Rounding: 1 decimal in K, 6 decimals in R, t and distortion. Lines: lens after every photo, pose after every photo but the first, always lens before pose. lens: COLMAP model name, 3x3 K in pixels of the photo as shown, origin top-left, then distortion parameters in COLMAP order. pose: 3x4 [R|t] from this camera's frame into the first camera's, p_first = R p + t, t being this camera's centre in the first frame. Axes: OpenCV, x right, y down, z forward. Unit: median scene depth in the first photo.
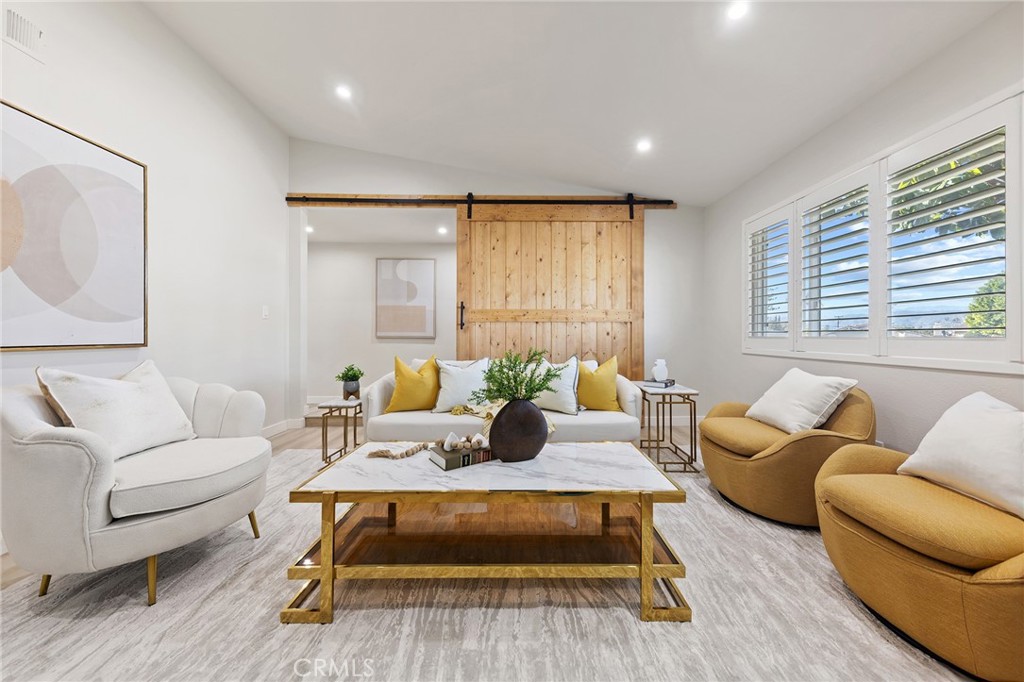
lens RADIAL K [[353.3, 0, 514.8], [0, 353.3, 330.5], [0, 0, 1]] dist [-0.000060, -0.000017]
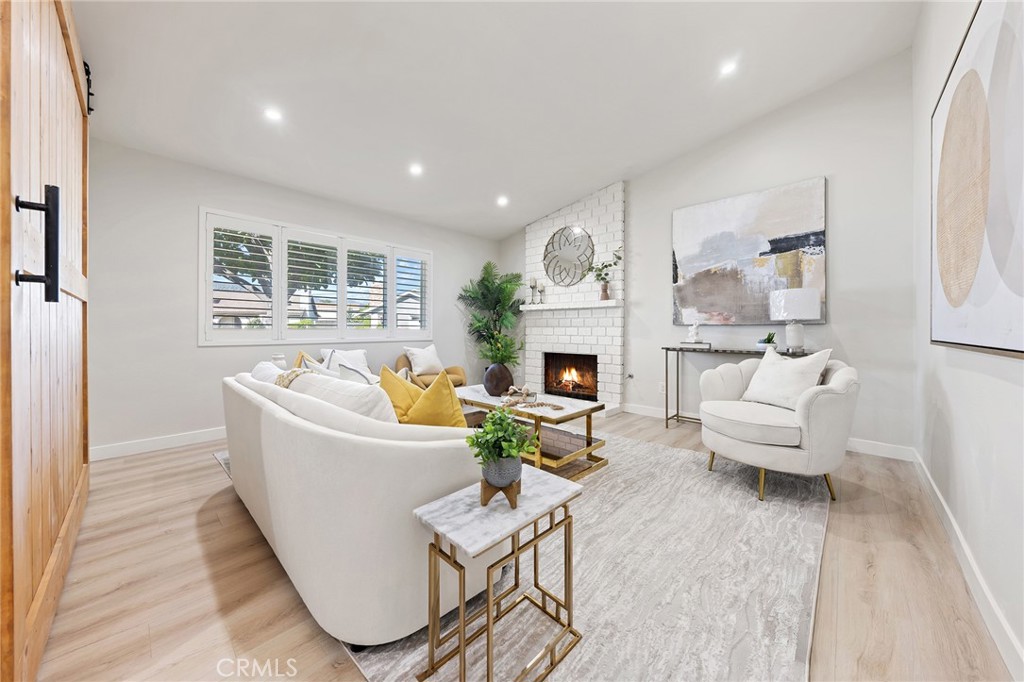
lens RADIAL K [[353.3, 0, 514.8], [0, 353.3, 330.5], [0, 0, 1]] dist [-0.000060, -0.000017]
pose [[-0.727552, -0.006314, 0.686023, -0.524861], [-0.013555, 0.999895, -0.005173, 0.012450], [-0.685919, -0.013063, -0.727561, 0.938464]]
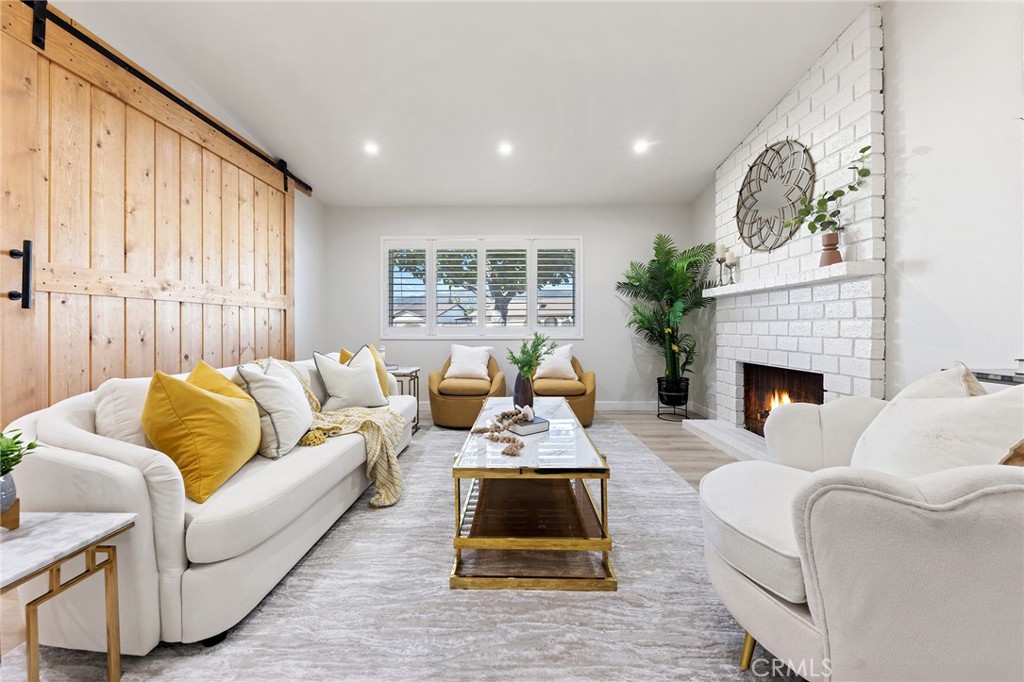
lens RADIAL K [[352.8, 0, 513.7], [0, 352.8, 325.7], [0, 0, 1]] dist [0.000091, -0.000045]
pose [[0.019039, 0.000580, 0.999819, -0.533119], [-0.013716, 0.999906, -0.000319, 0.008418], [-0.999725, -0.013708, 0.019045, 0.415484]]
